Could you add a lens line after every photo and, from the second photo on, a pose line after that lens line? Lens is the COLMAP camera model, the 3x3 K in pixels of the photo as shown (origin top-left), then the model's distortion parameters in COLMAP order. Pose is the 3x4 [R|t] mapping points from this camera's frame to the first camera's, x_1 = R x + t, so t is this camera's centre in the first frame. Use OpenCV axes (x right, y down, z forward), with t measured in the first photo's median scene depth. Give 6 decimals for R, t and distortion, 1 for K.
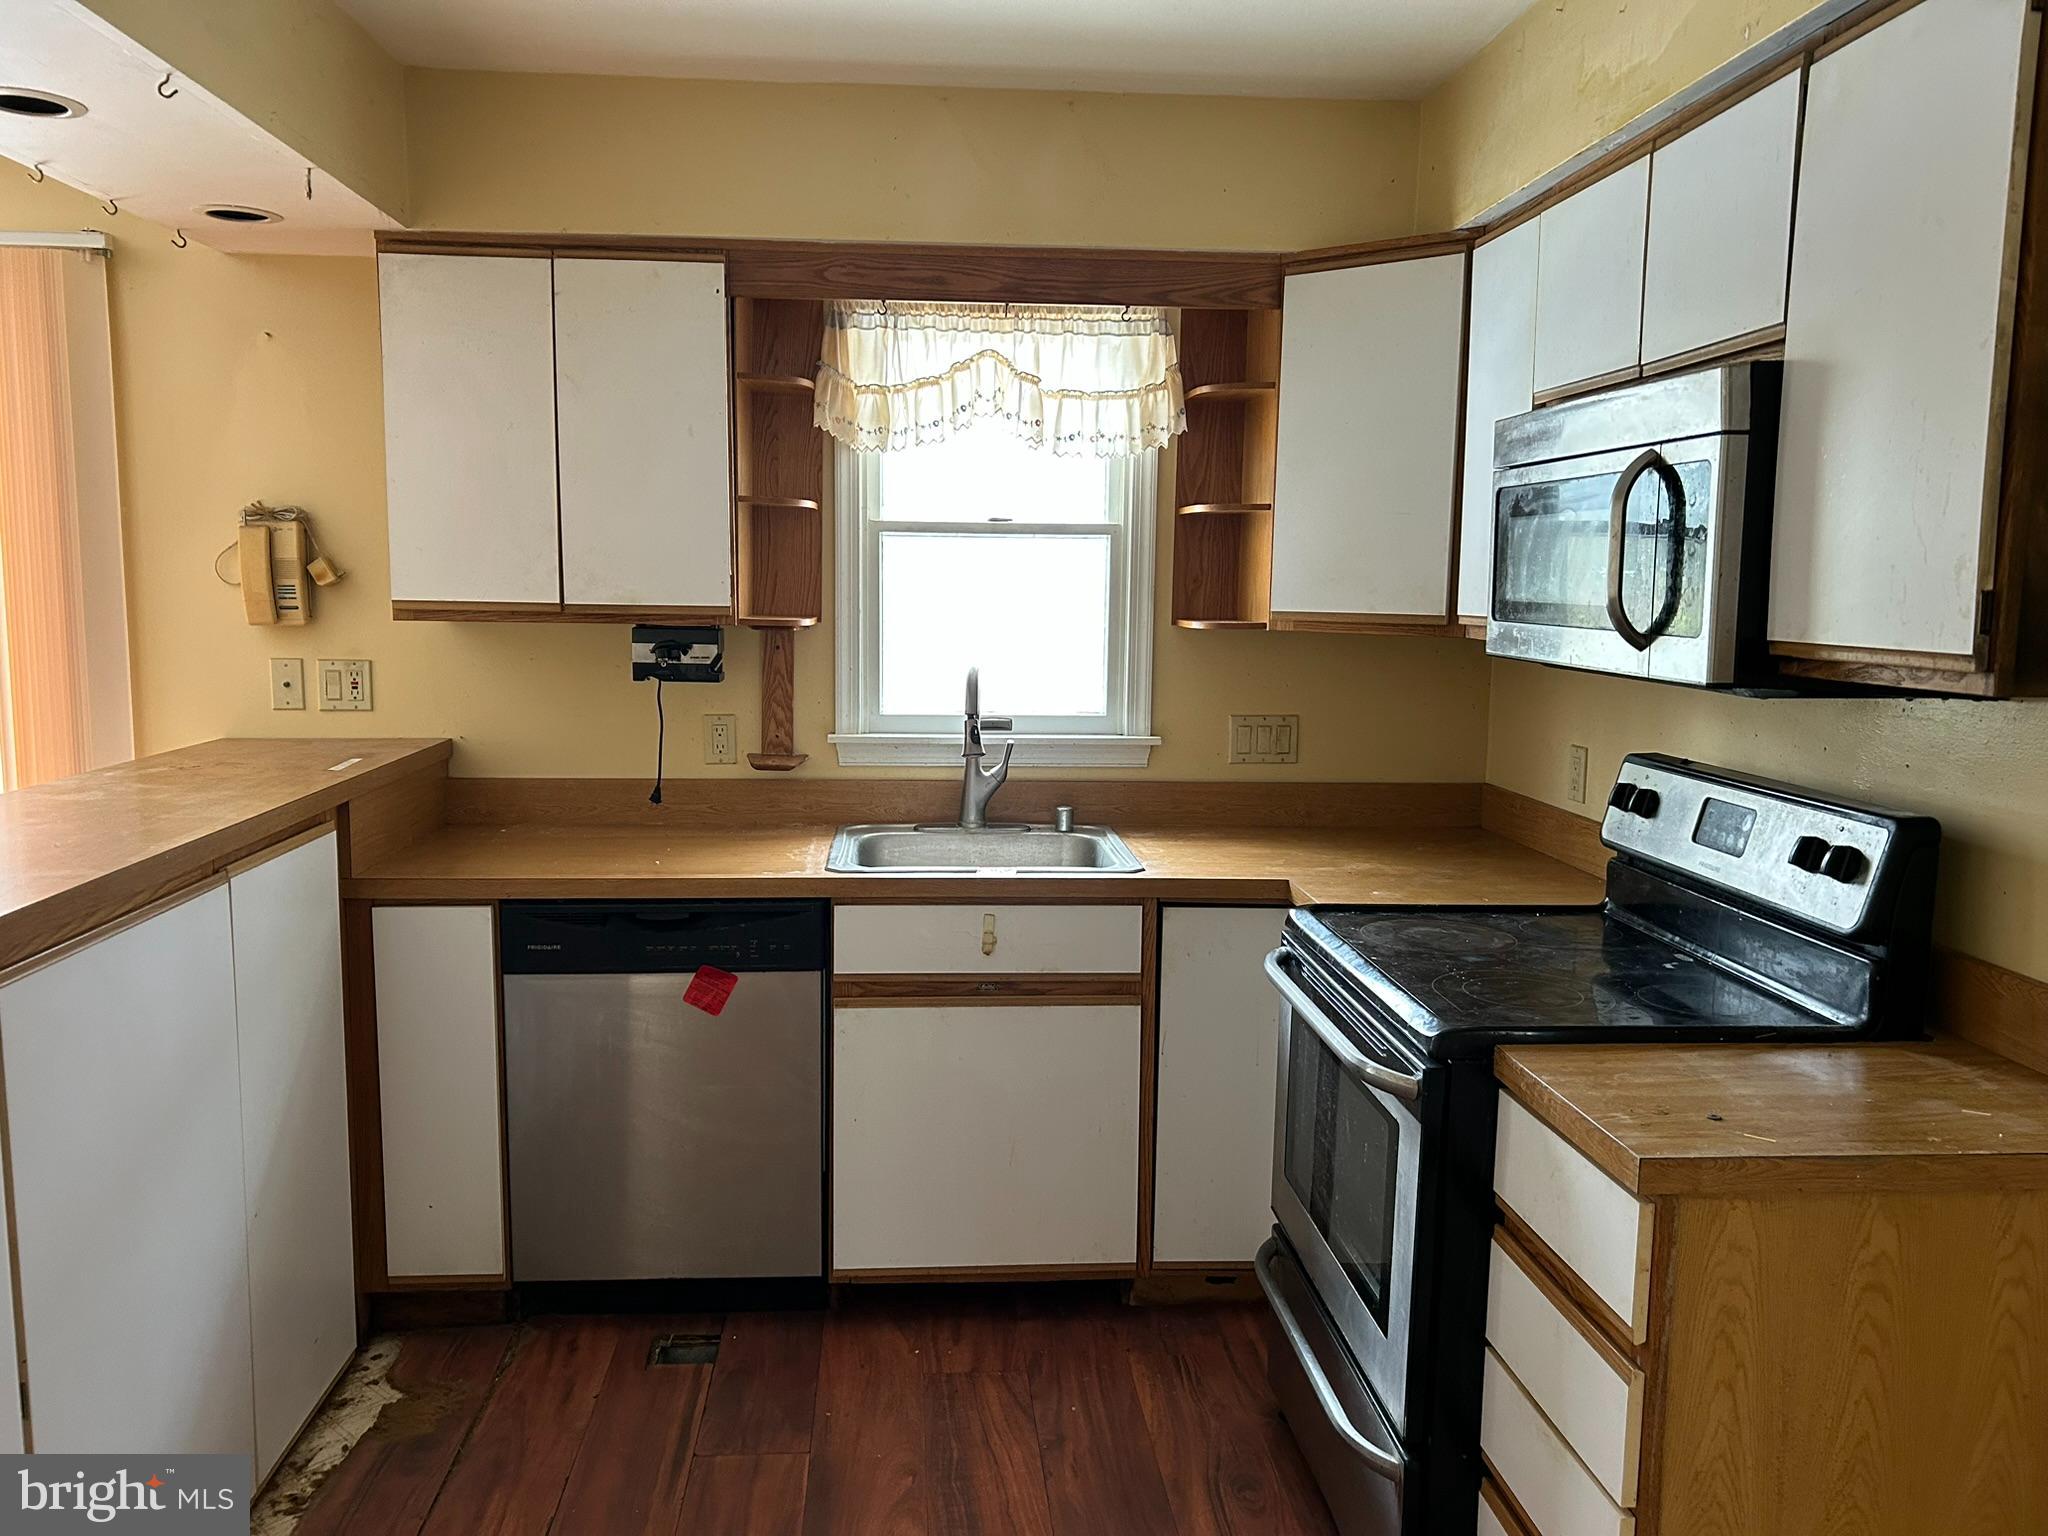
lens RADIAL K [[1562.8, 0, 1013.3], [0, 1562.8, 765.2], [0, 0, 1]] dist [0.057875, -0.015230]
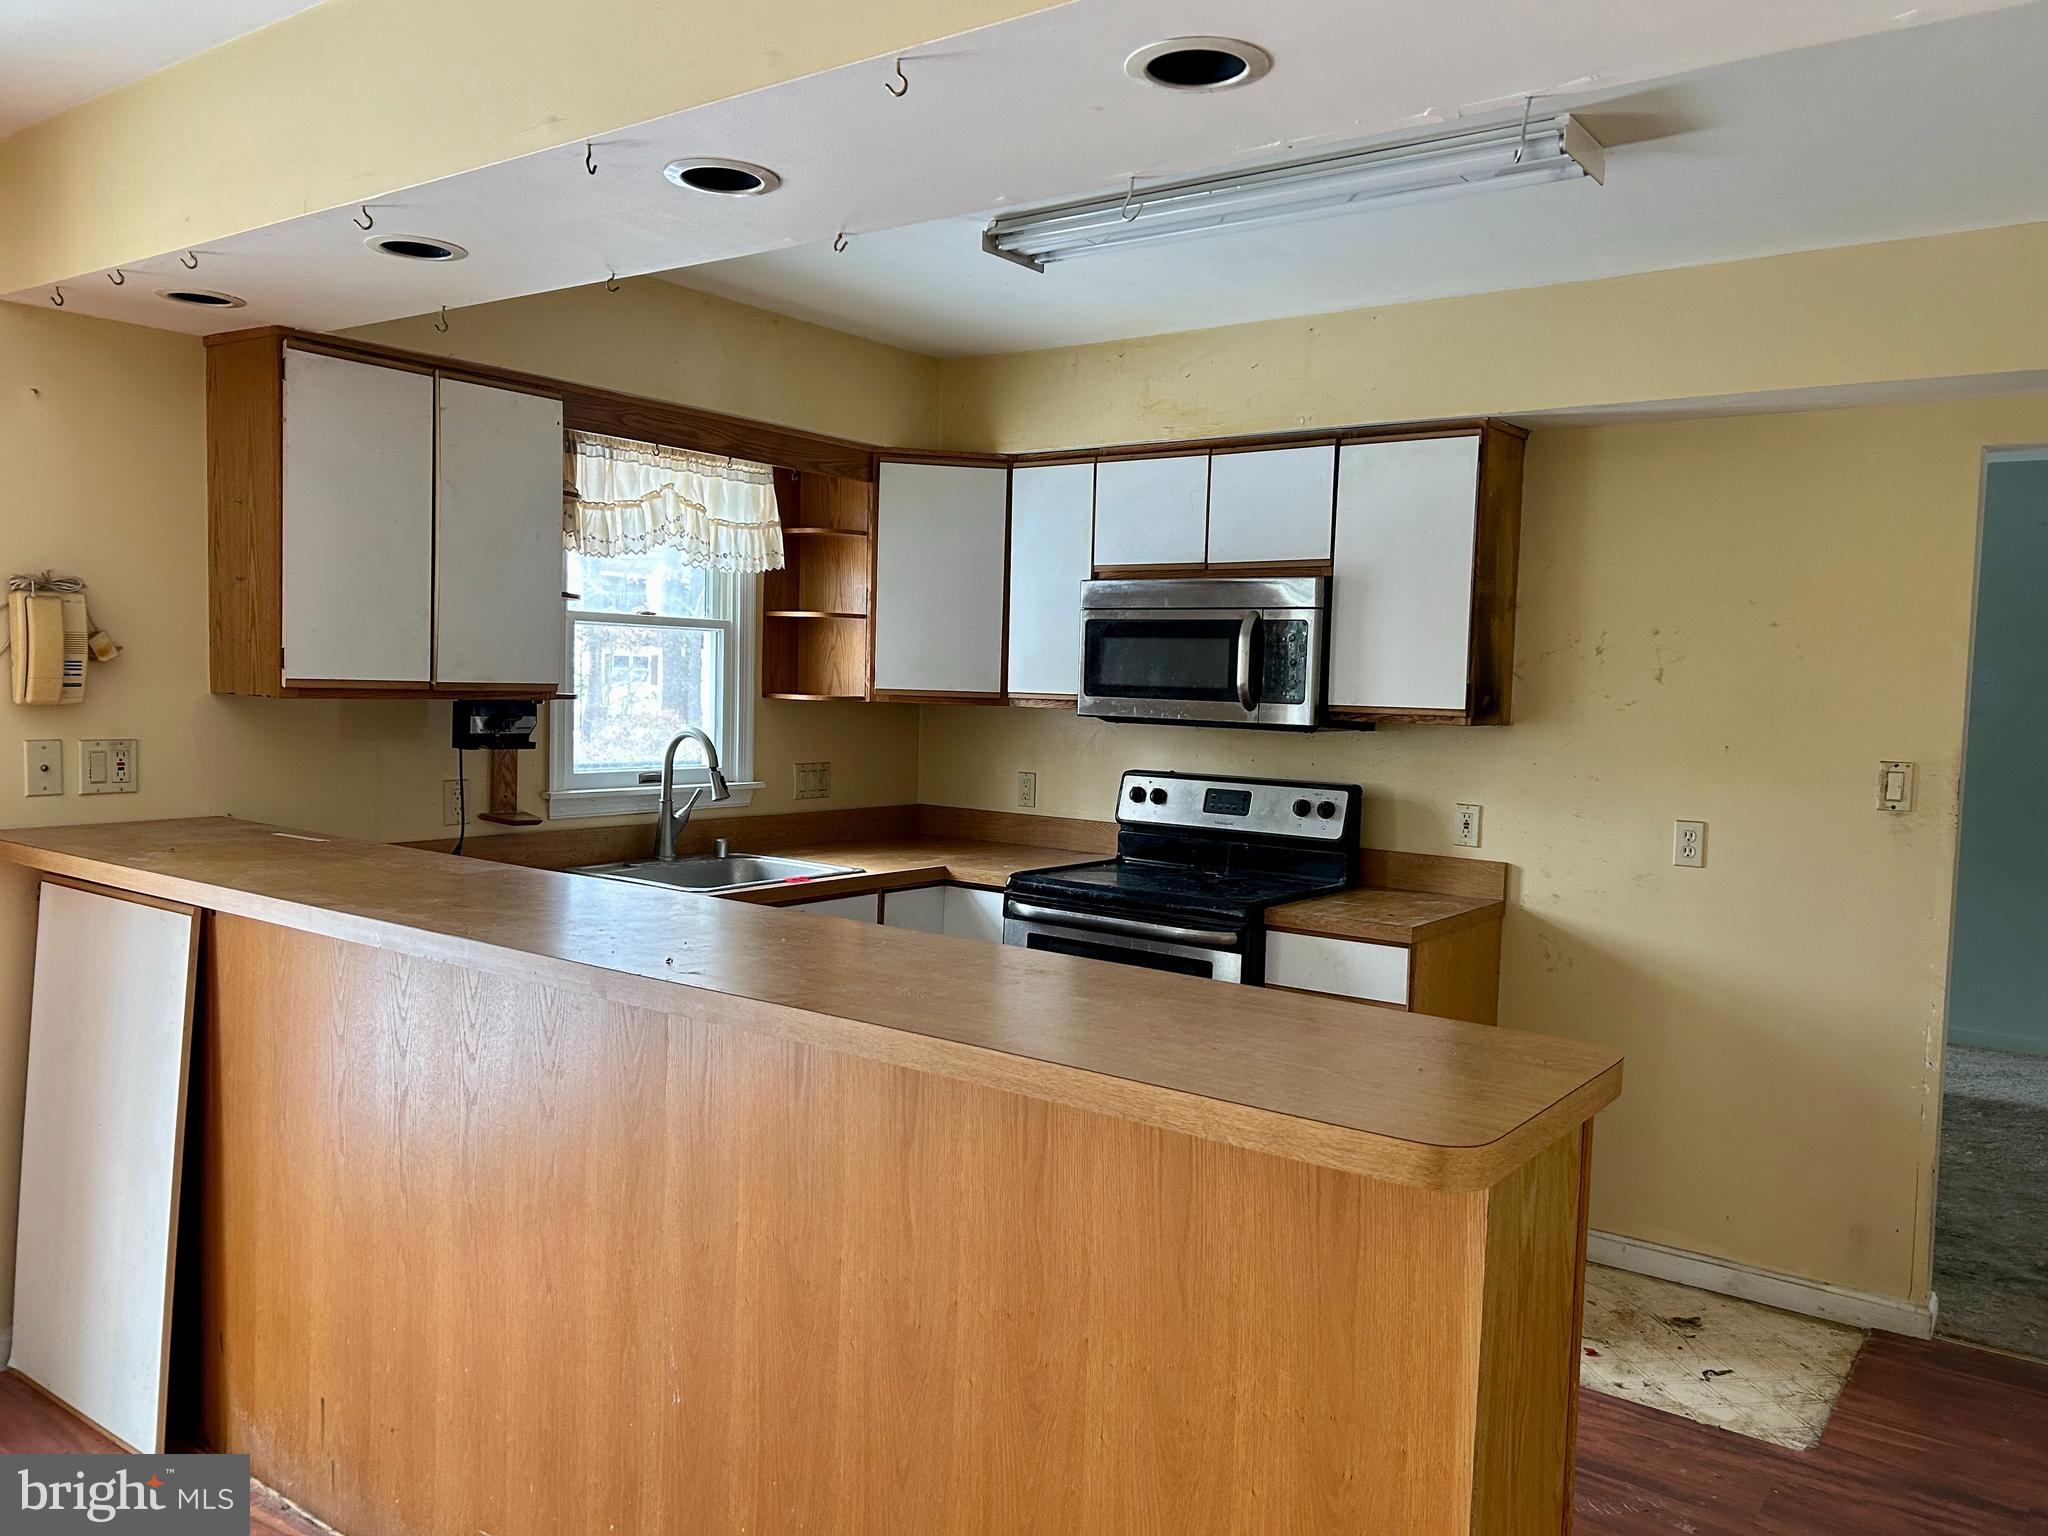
lens RADIAL K [[1562.8, 0, 1024.4], [0, 1562.8, 767.3], [0, 0, 1]] dist [0.057875, -0.015230]
pose [[0.639978, -0.039393, 0.767383, -0.820448], [0.071002, 0.997444, -0.008011, -0.004067], [-0.765106, 0.059613, 0.641139, -0.023892]]
